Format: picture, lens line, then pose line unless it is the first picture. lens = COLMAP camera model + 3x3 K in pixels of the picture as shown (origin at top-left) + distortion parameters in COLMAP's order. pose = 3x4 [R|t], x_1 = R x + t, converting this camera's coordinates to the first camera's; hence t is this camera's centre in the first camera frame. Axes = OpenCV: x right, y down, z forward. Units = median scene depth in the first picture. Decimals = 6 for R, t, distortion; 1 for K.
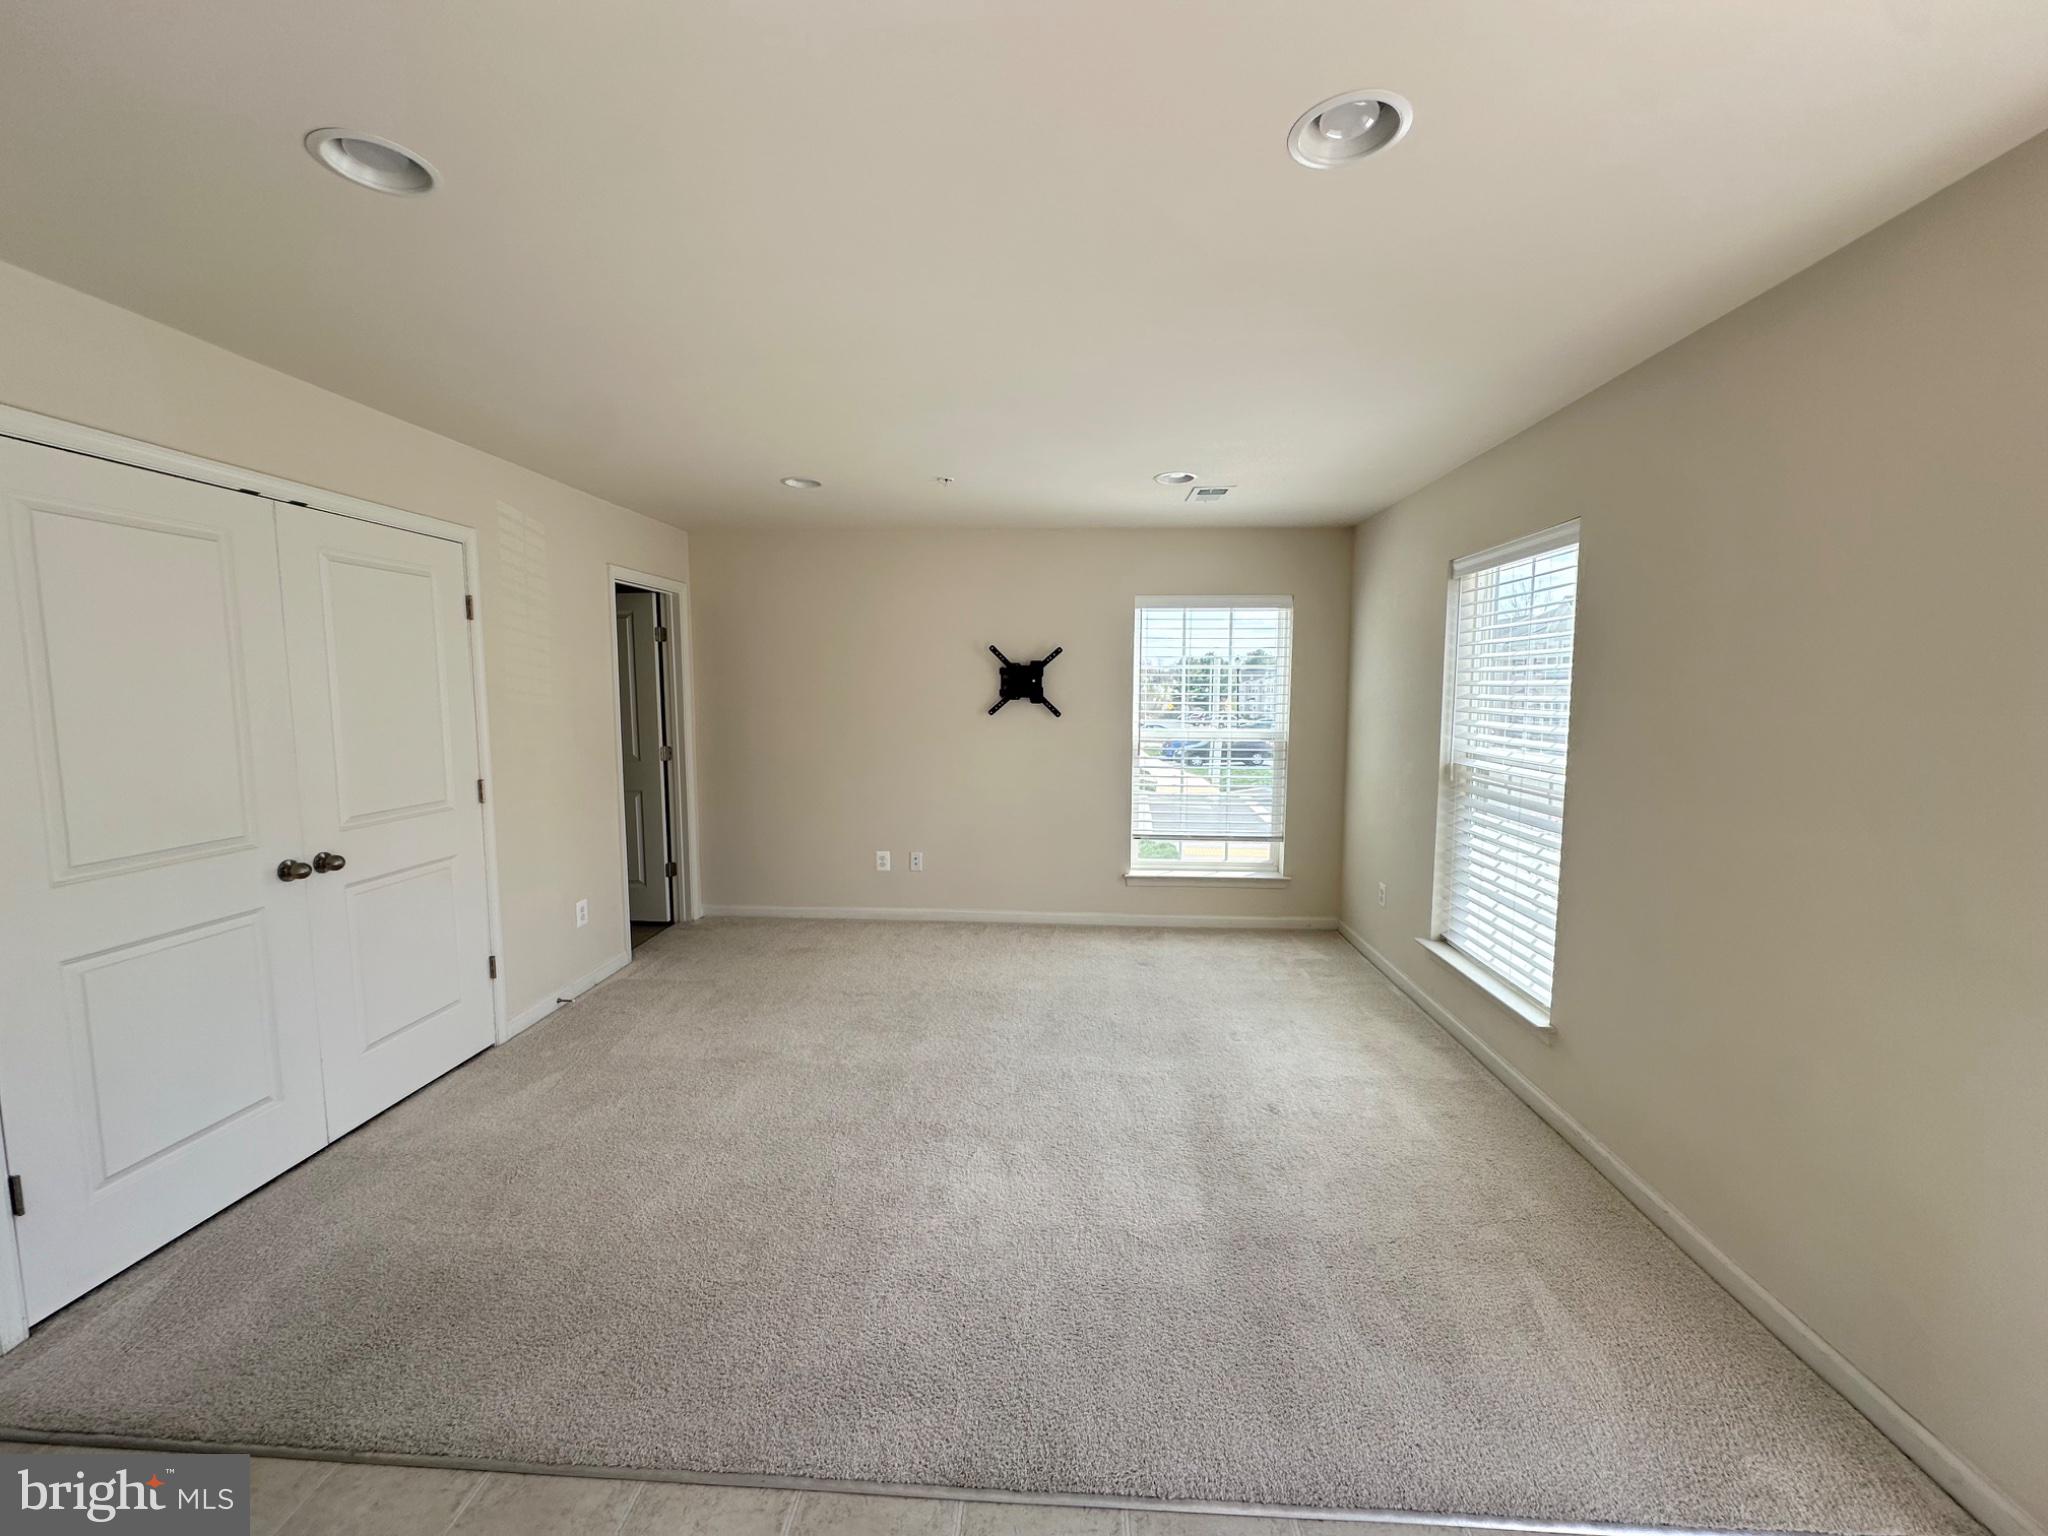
lens RADIAL K [[818.9, 0, 1024.3], [0, 818.9, 762.3], [0, 0, 1]] dist [-0.000707, -0.000043]
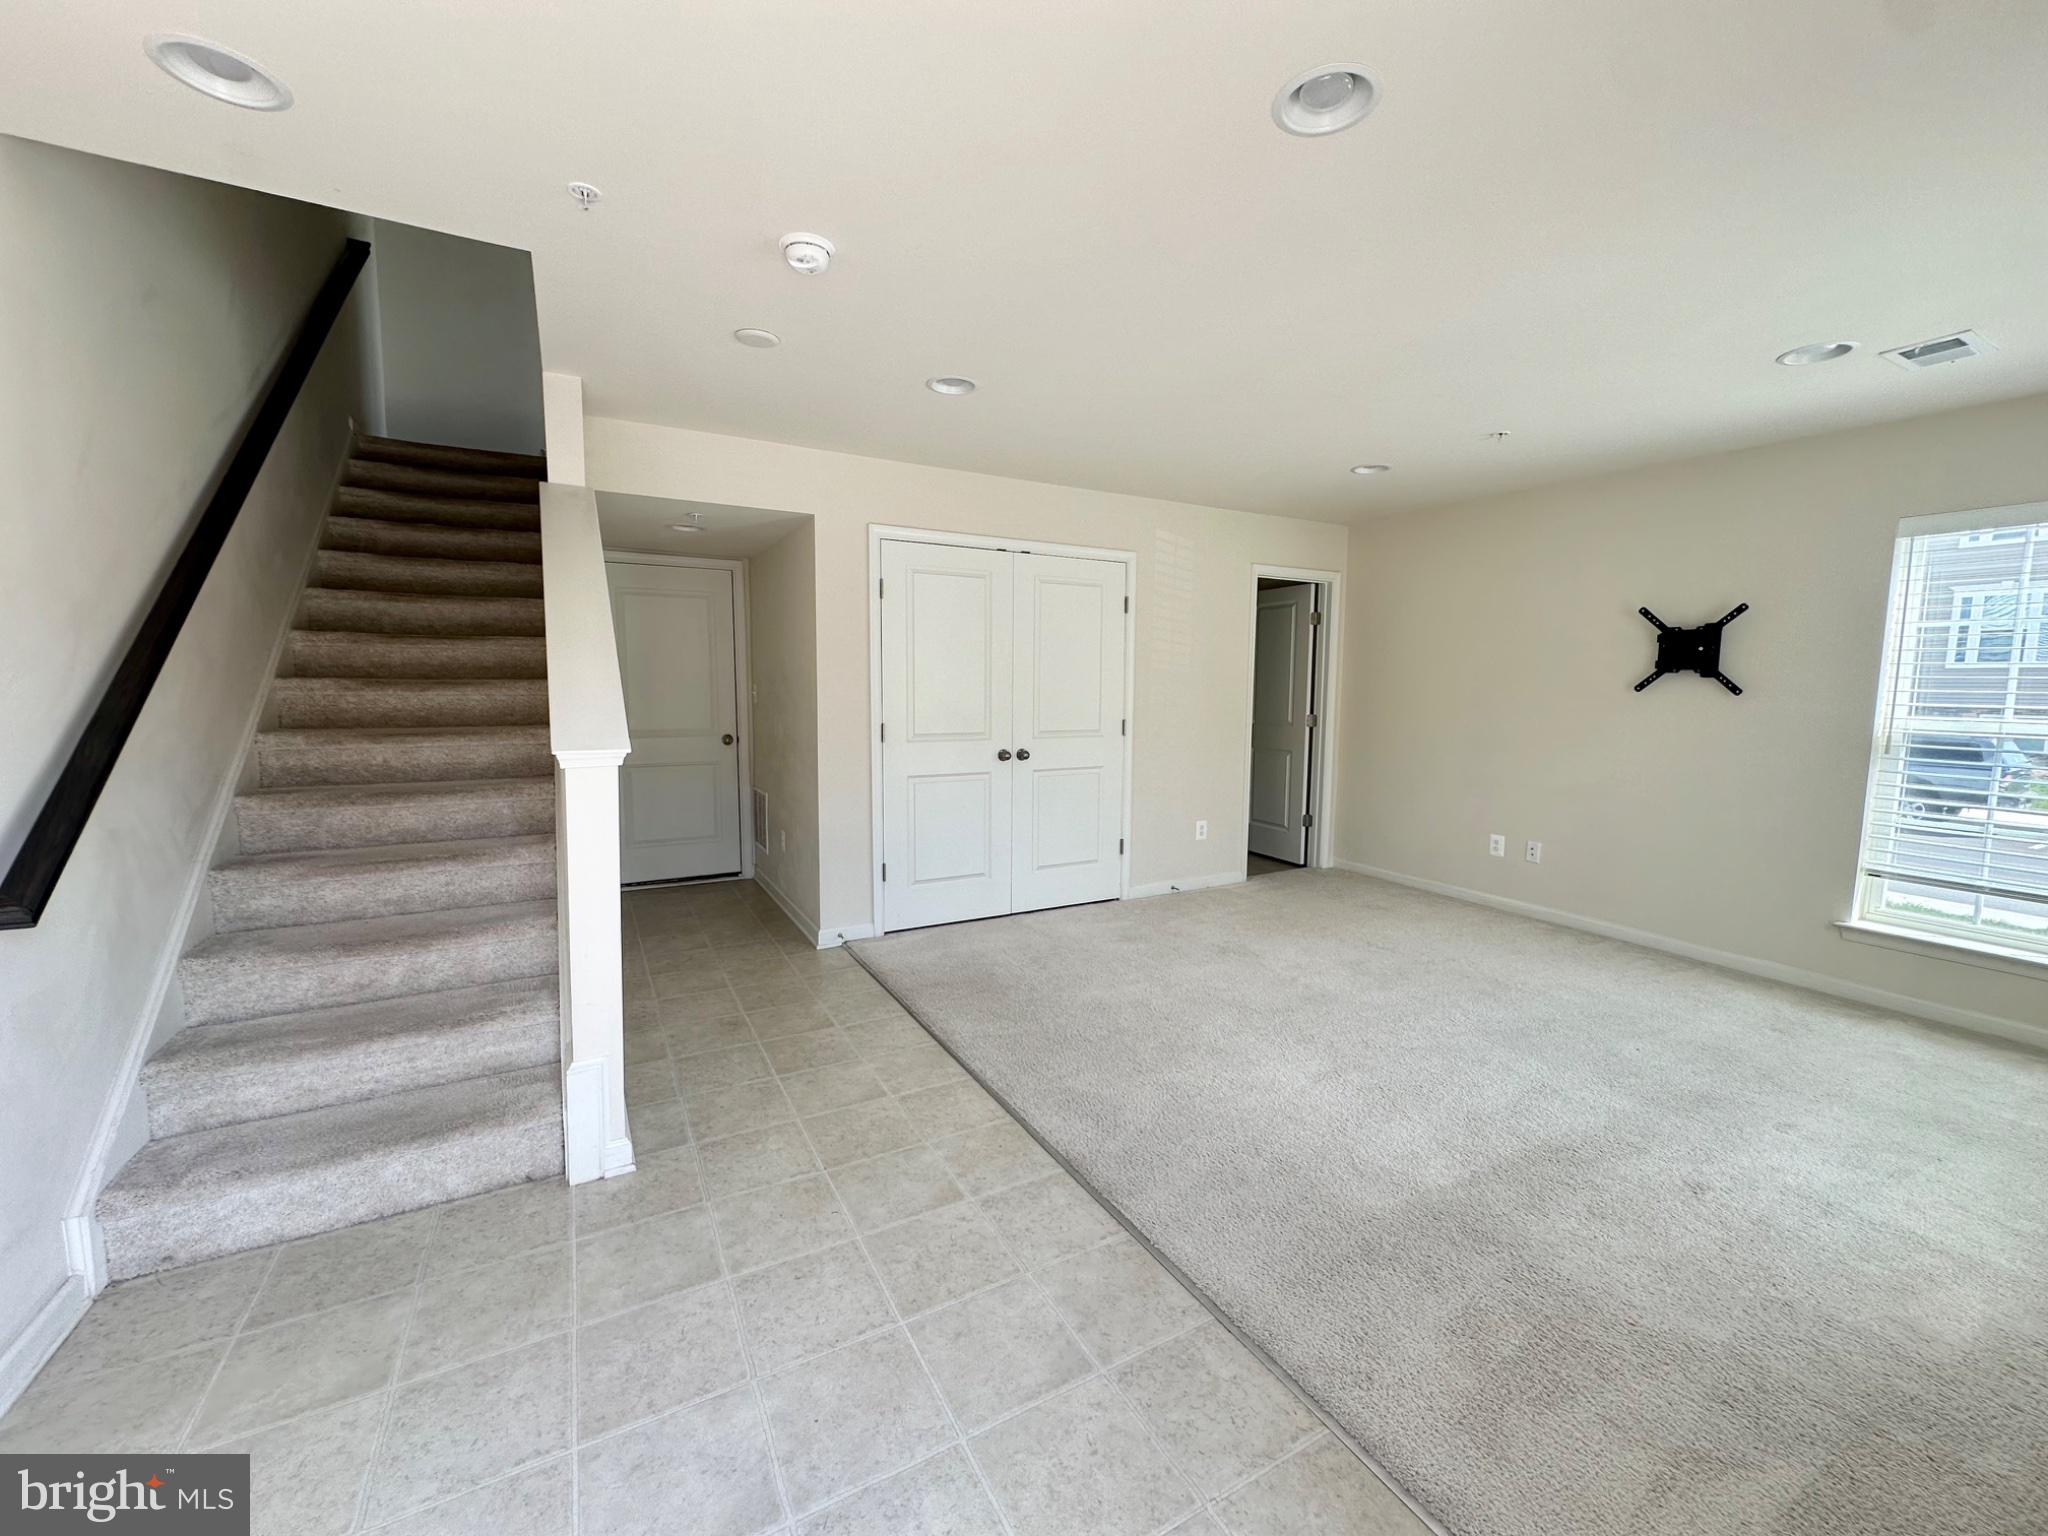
lens RADIAL K [[818.9, 0, 1024.3], [0, 818.9, 762.3], [0, 0, 1]] dist [-0.000707, -0.000043]
pose [[0.533843, 0.086457, -0.841152, 0.392735], [-0.087247, 0.995082, 0.046907, 0.034604], [0.841071, 0.048347, 0.538761, 0.033523]]
